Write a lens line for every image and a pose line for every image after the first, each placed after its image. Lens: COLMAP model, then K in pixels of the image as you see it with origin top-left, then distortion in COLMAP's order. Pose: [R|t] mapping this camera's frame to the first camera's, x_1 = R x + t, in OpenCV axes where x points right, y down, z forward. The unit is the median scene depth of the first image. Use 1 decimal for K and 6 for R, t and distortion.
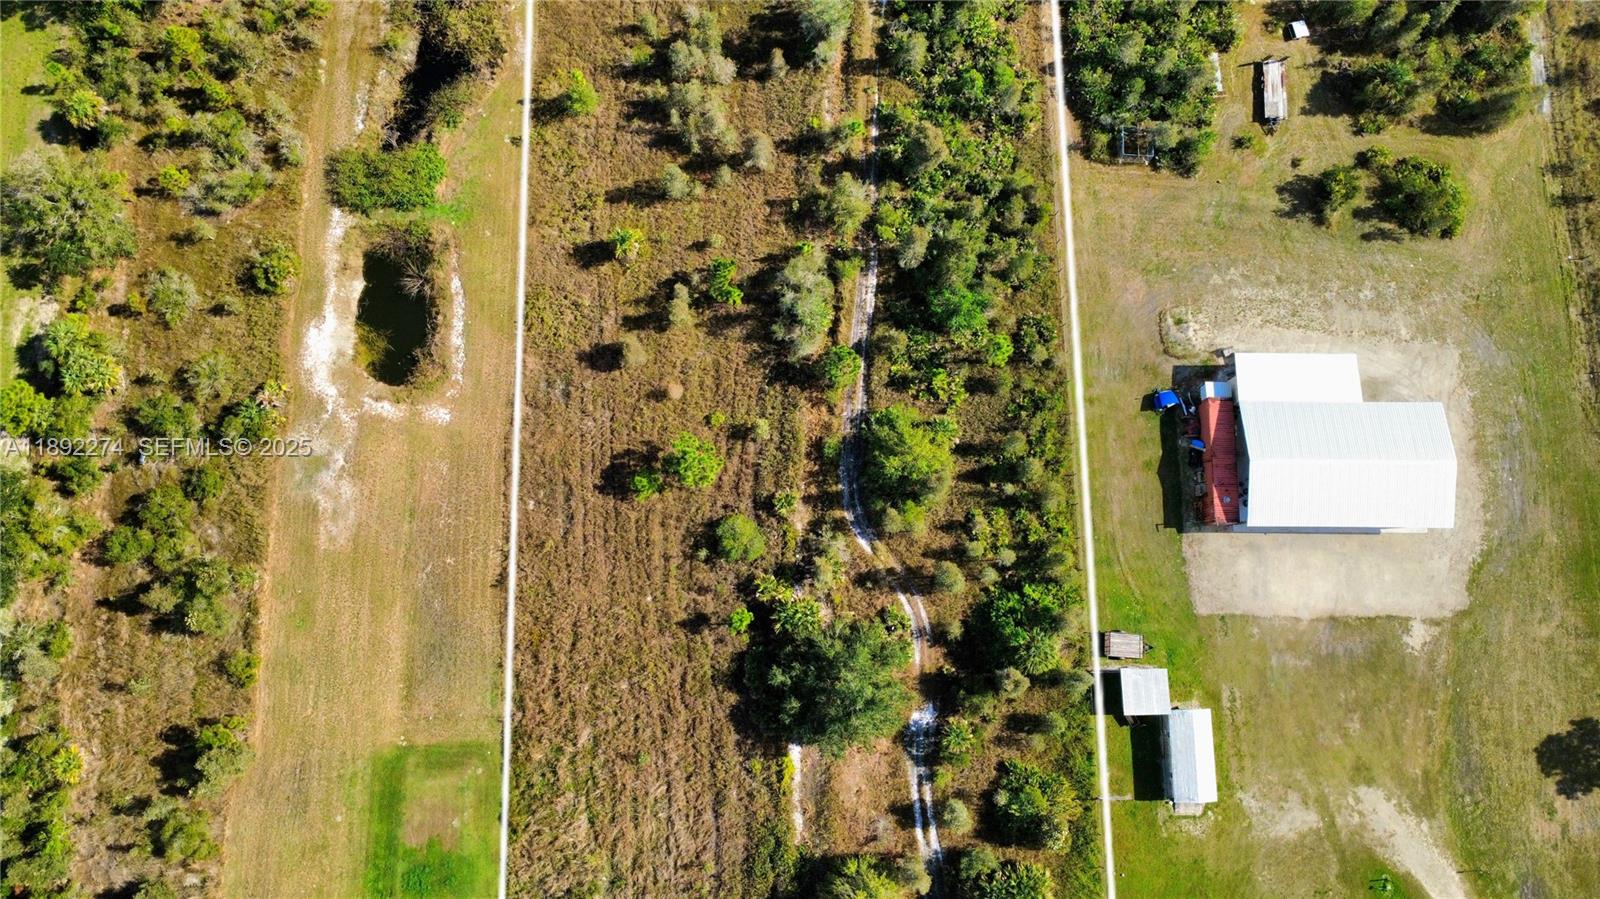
lens RADIAL K [[1169.6, 0, 798.0], [0, 1169.6, 452.7], [0, 0, 1]] dist [-0.005137, 0.003228]
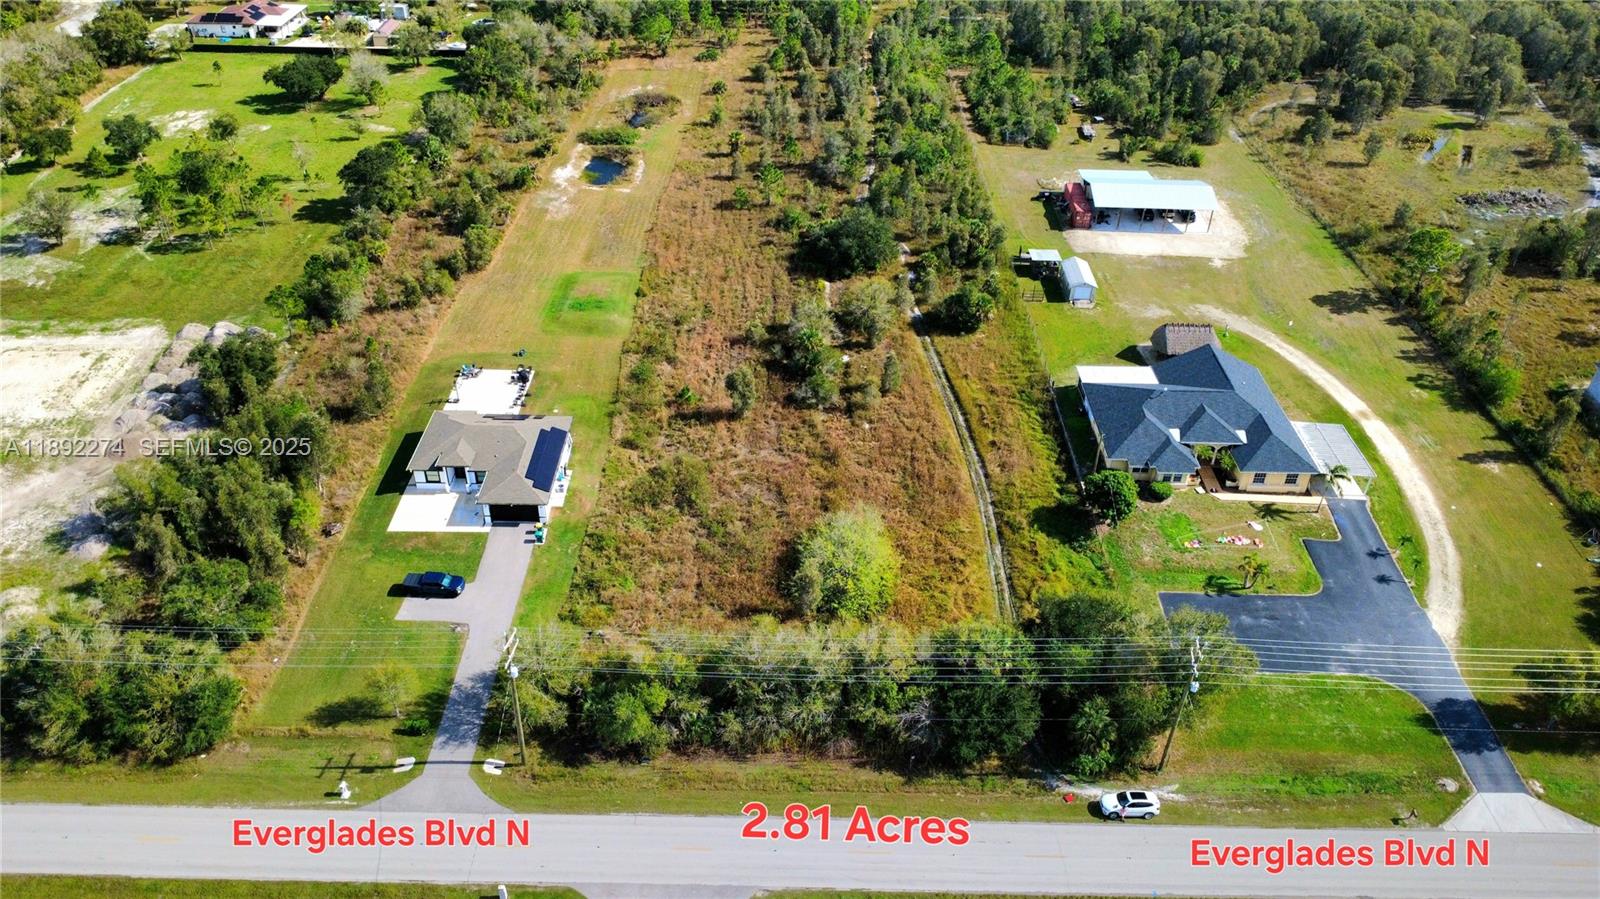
lens RADIAL K [[1169.6, 0, 798.0], [0, 1169.6, 452.7], [0, 0, 1]] dist [-0.005137, 0.003228]
pose [[0.999406, 0.013215, -0.031826, 0.012242], [-0.031964, 0.700586, -0.712852, 1.499056], [0.012877, 0.713446, 0.700592, 0.060530]]
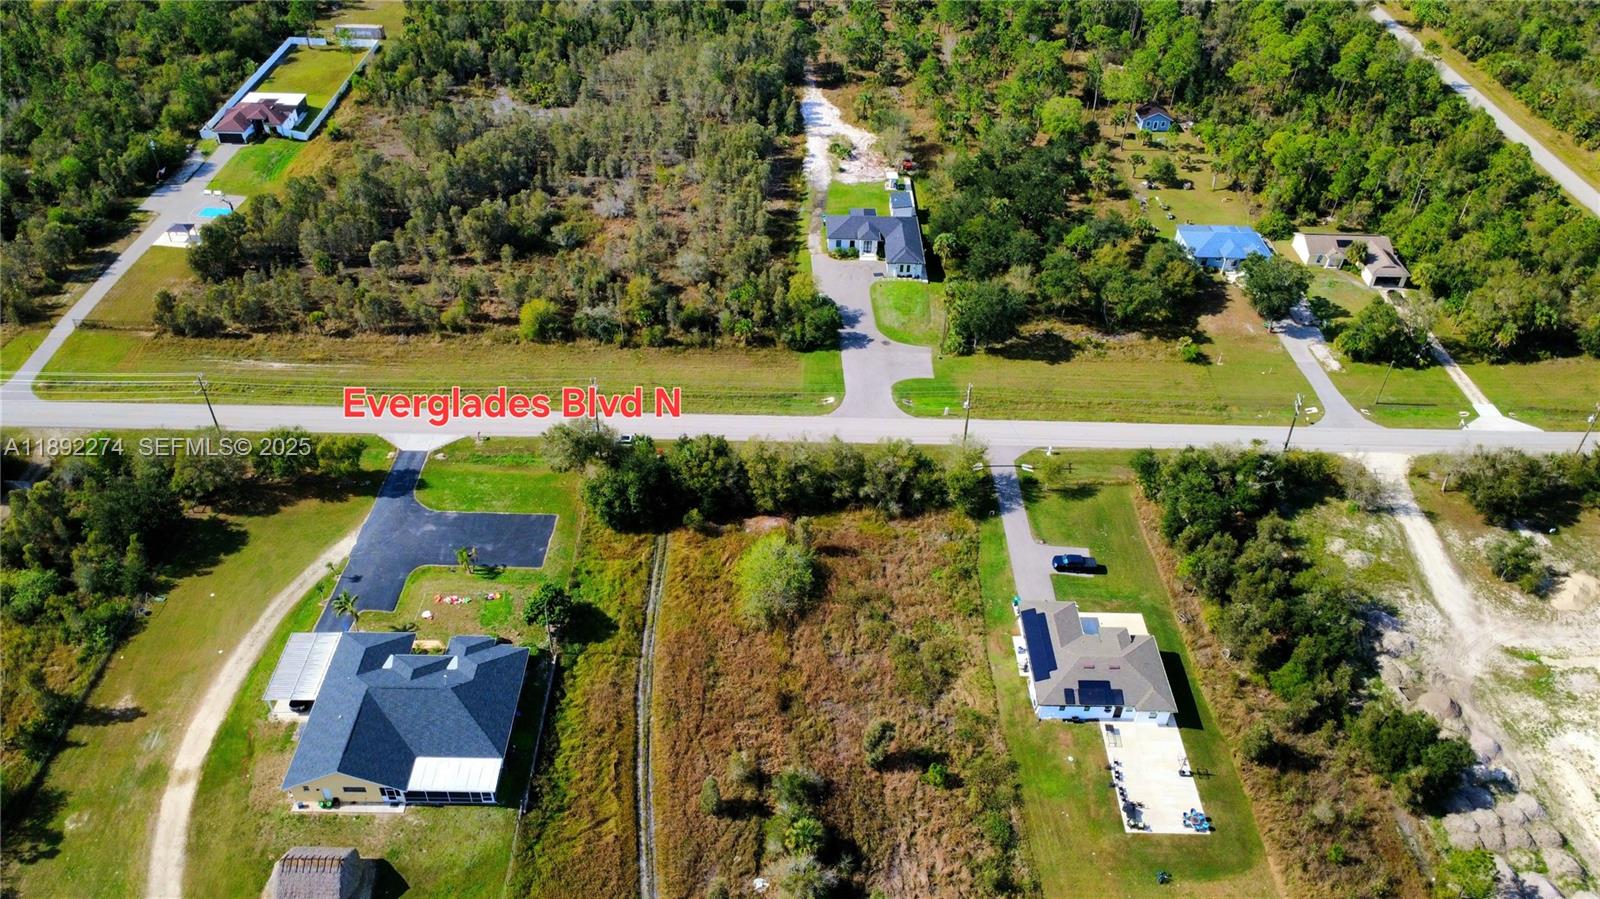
lens RADIAL K [[1169.6, 0, 798.0], [0, 1169.6, 452.7], [0, 0, 1]] dist [-0.005137, 0.003228]
pose [[-0.998283, -0.056628, -0.014994, 0.025453], [0.014846, -0.492169, 0.870373, -0.305137], [-0.056667, 0.868656, 0.492164, 0.062705]]
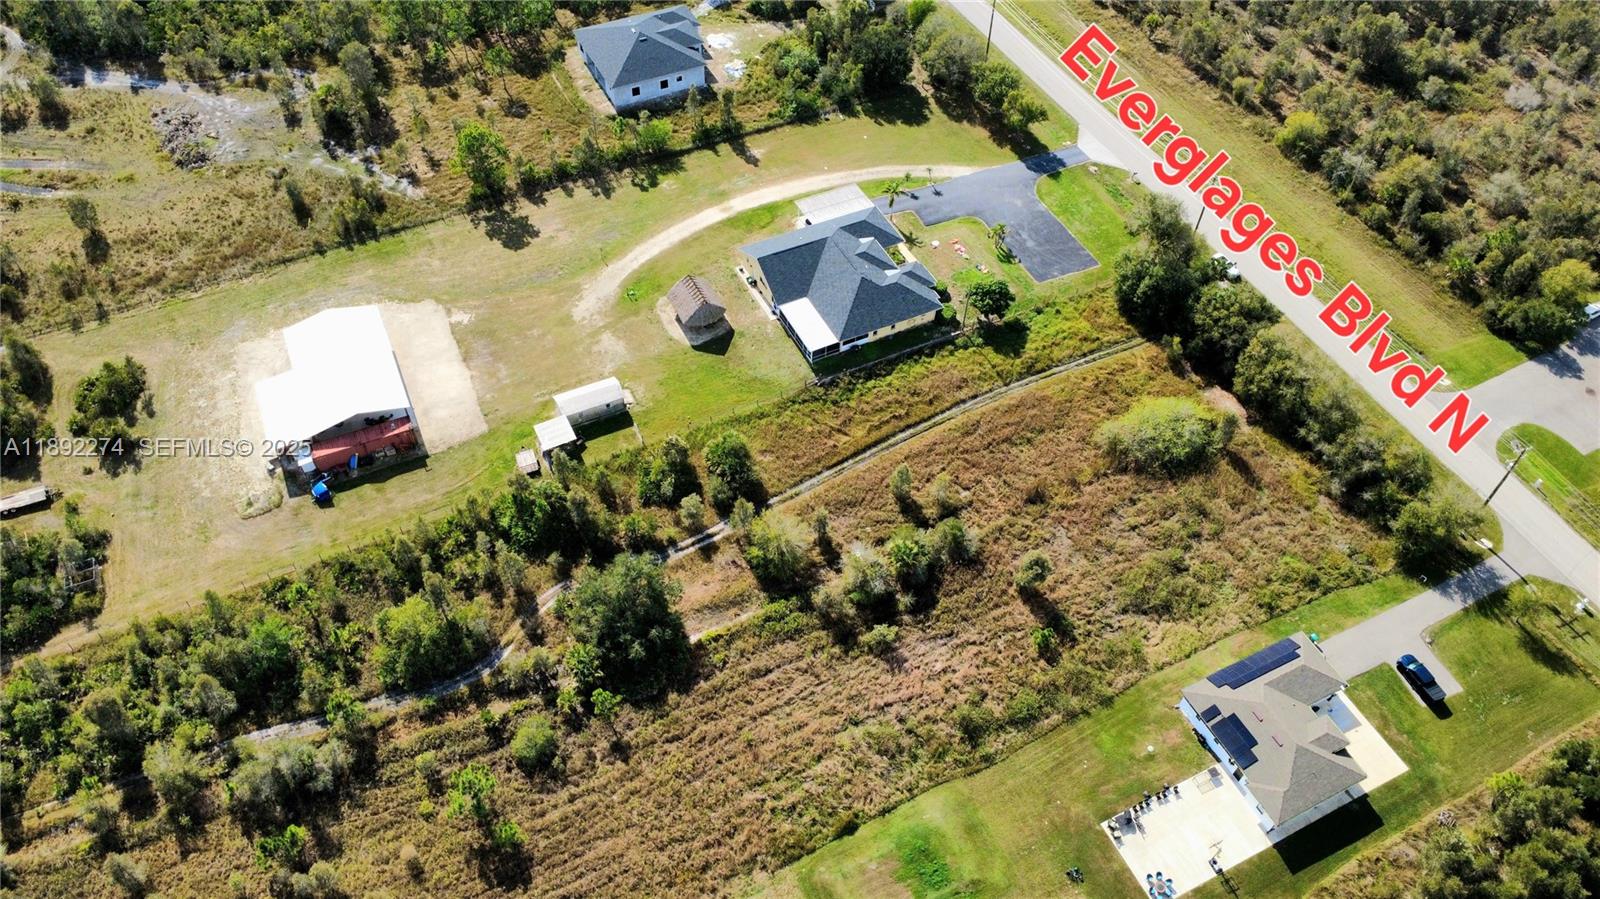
lens RADIAL K [[1169.6, 0, 798.0], [0, 1169.6, 452.7], [0, 0, 1]] dist [-0.005137, 0.003228]
pose [[-0.419467, -0.722979, 0.548952, -0.547009], [0.888936, -0.204602, 0.409793, -0.096254], [-0.183956, 0.659878, 0.728506, -0.005879]]
